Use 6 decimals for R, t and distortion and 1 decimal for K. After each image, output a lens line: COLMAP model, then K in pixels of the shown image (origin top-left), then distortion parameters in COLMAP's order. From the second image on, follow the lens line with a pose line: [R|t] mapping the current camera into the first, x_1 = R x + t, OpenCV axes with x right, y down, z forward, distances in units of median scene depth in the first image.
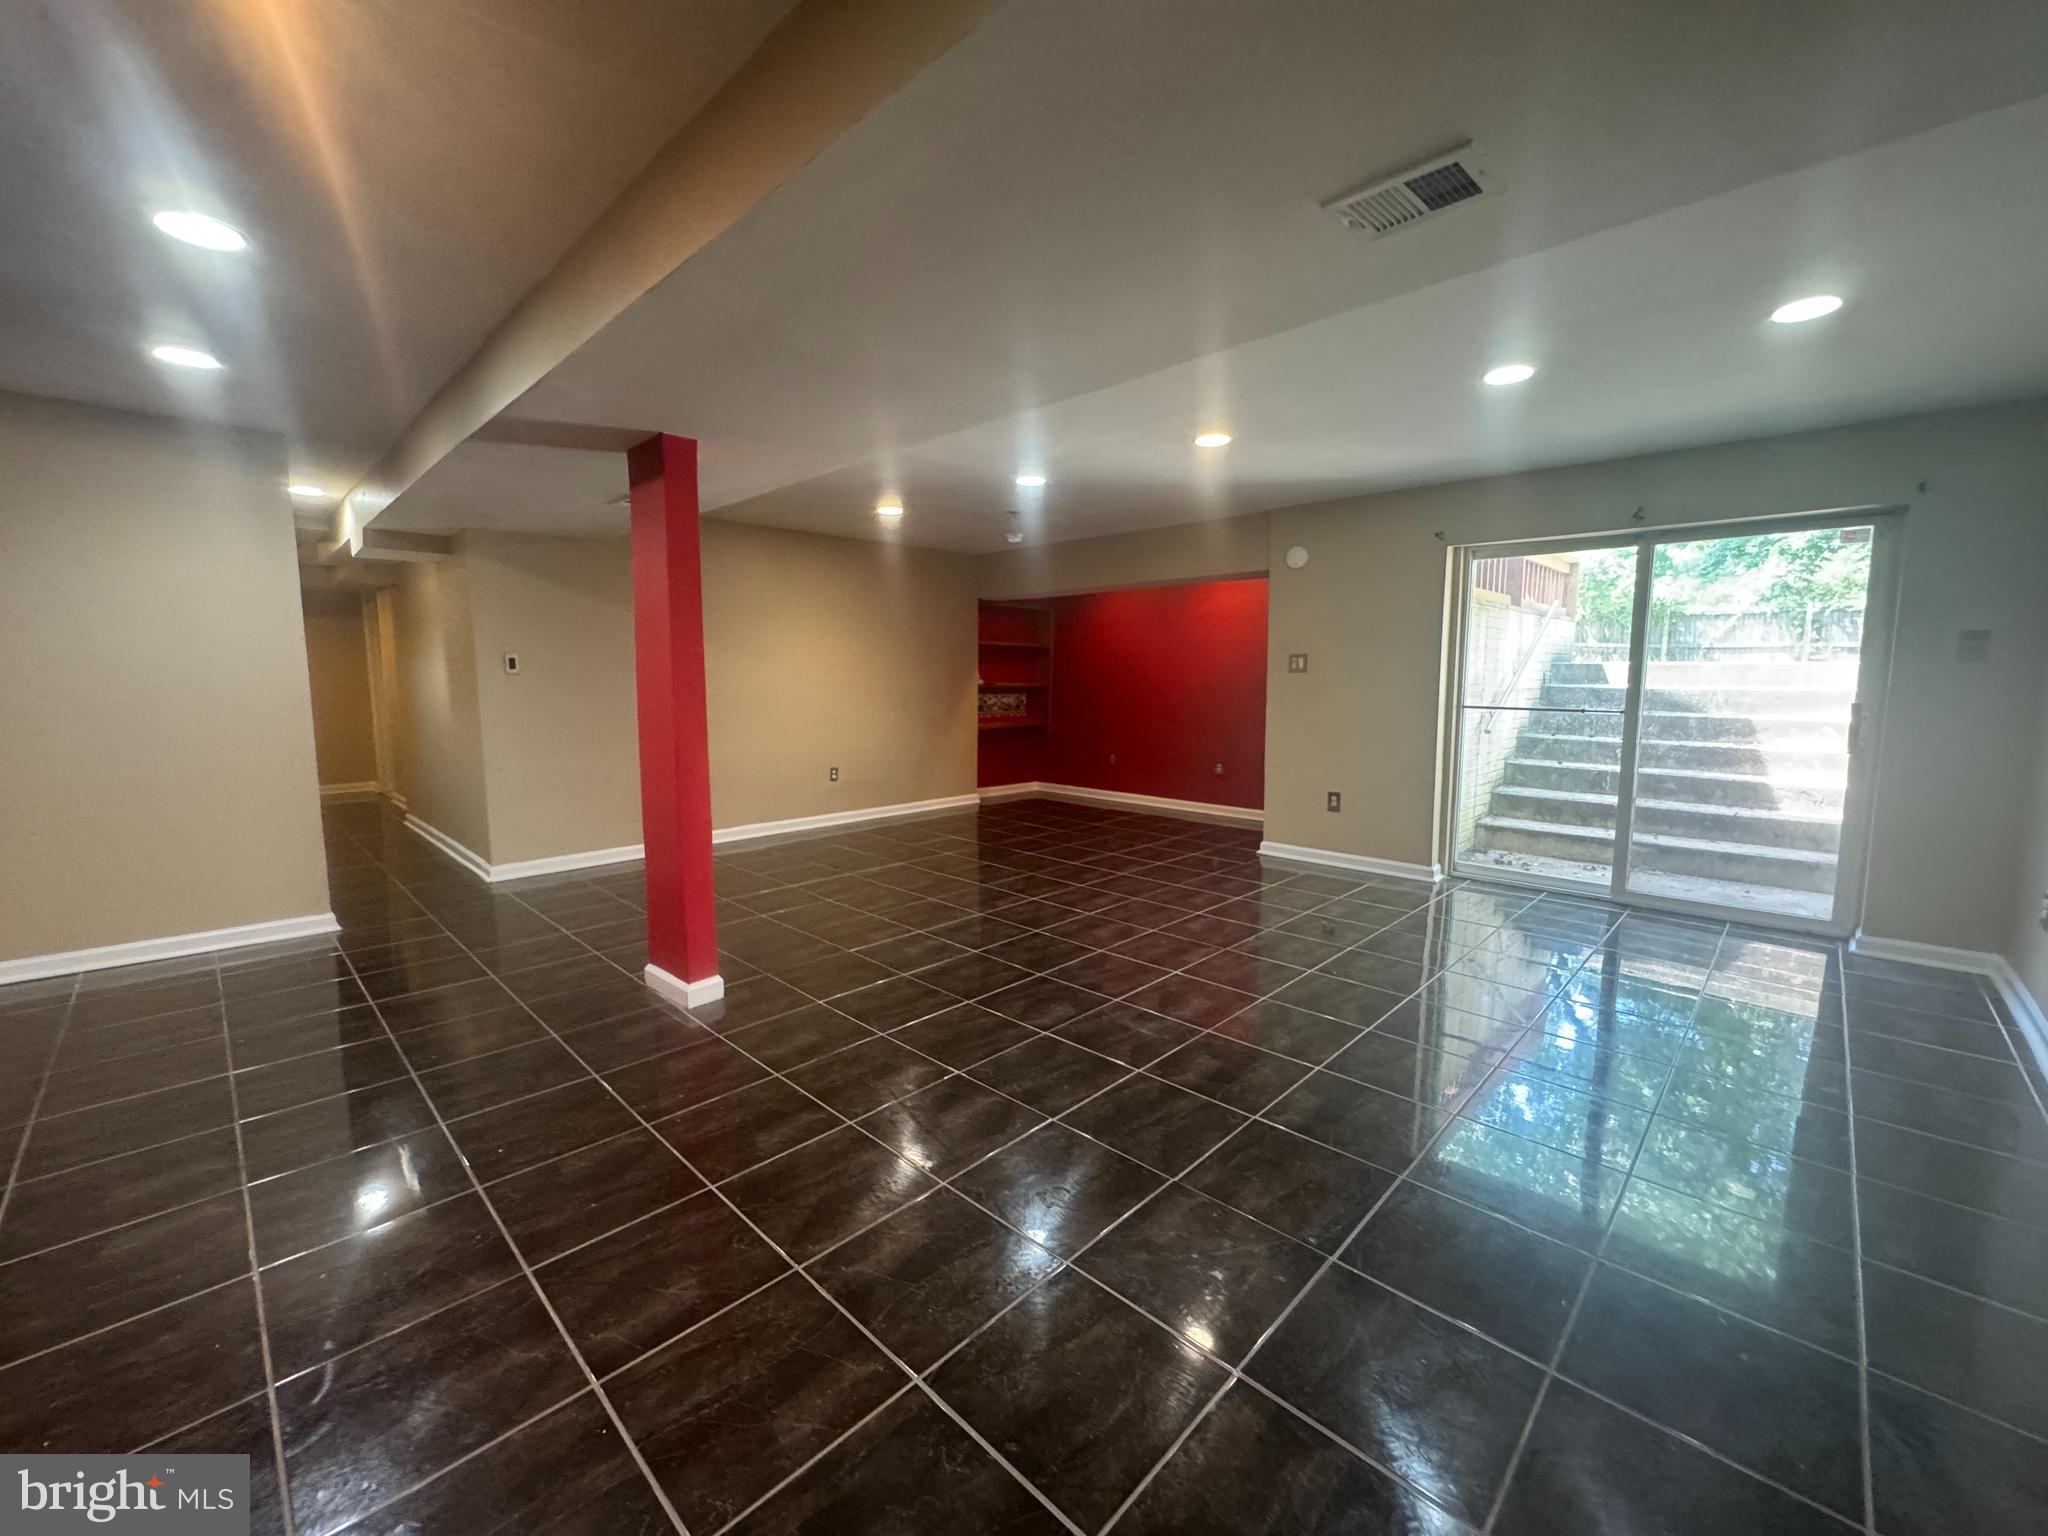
lens RADIAL K [[823.5, 0, 1024.0], [0, 823.5, 768.0], [0, 0, 1]] dist [0.000441, -0.001063]
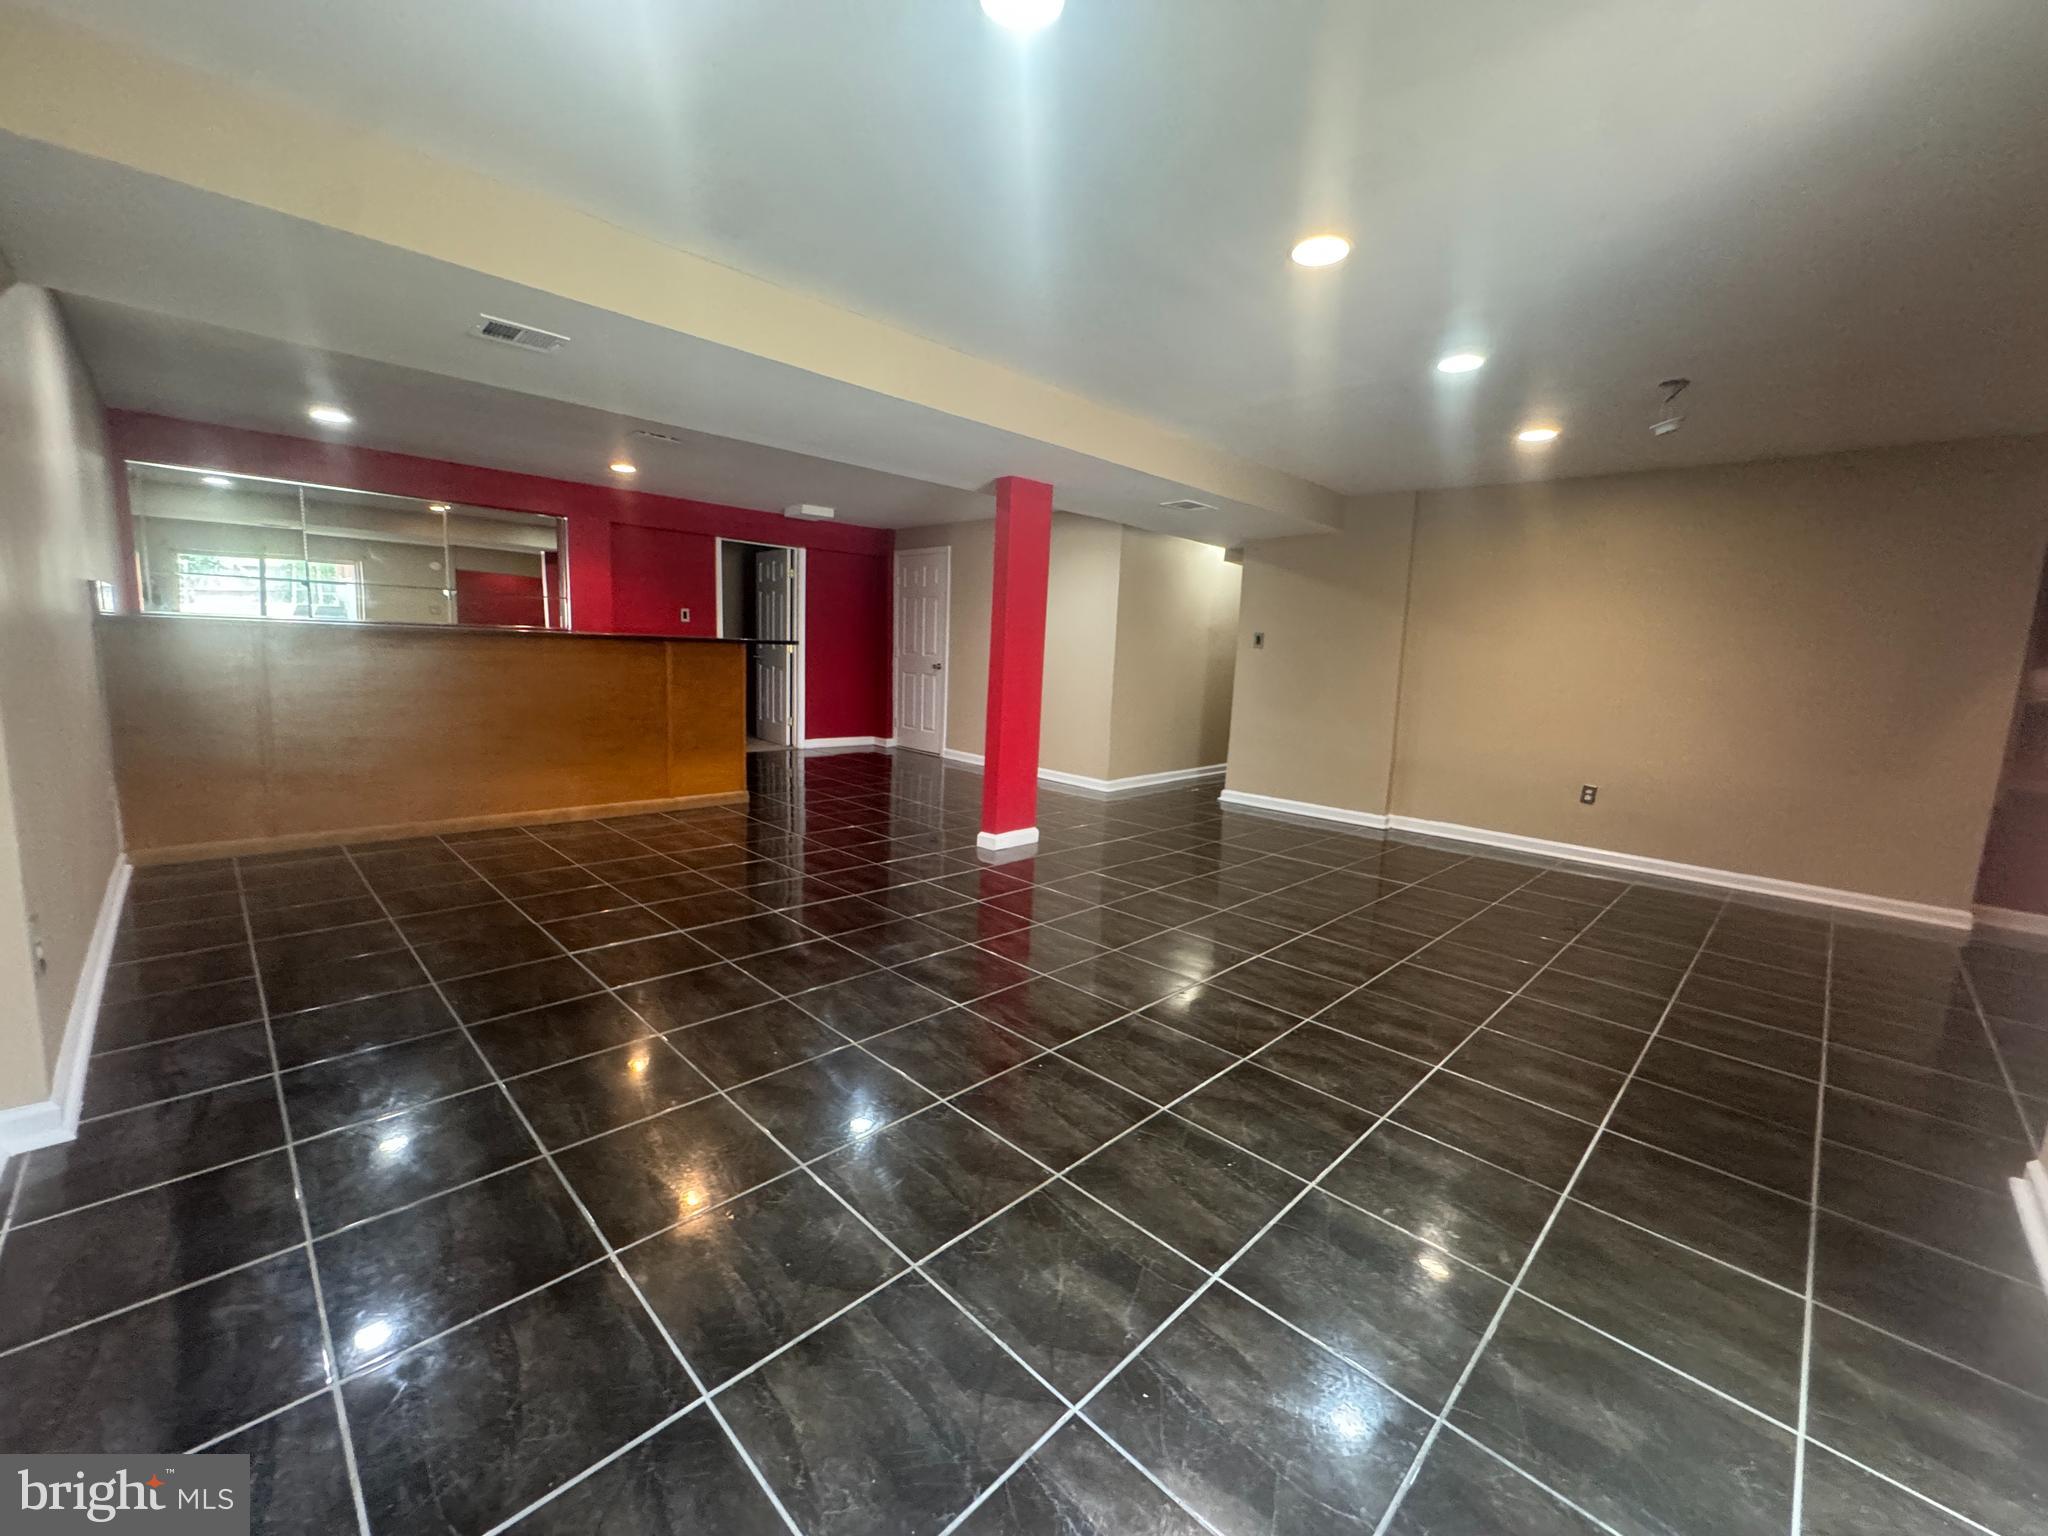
lens RADIAL K [[823.5, 0, 1024.0], [0, 823.5, 768.0], [0, 0, 1]] dist [0.000441, -0.001063]
pose [[-0.010782, 0.144096, -0.989505, 0.891716], [-0.160033, 0.976558, 0.143955, -0.073768], [0.987053, 0.159906, 0.012531, 0.828947]]
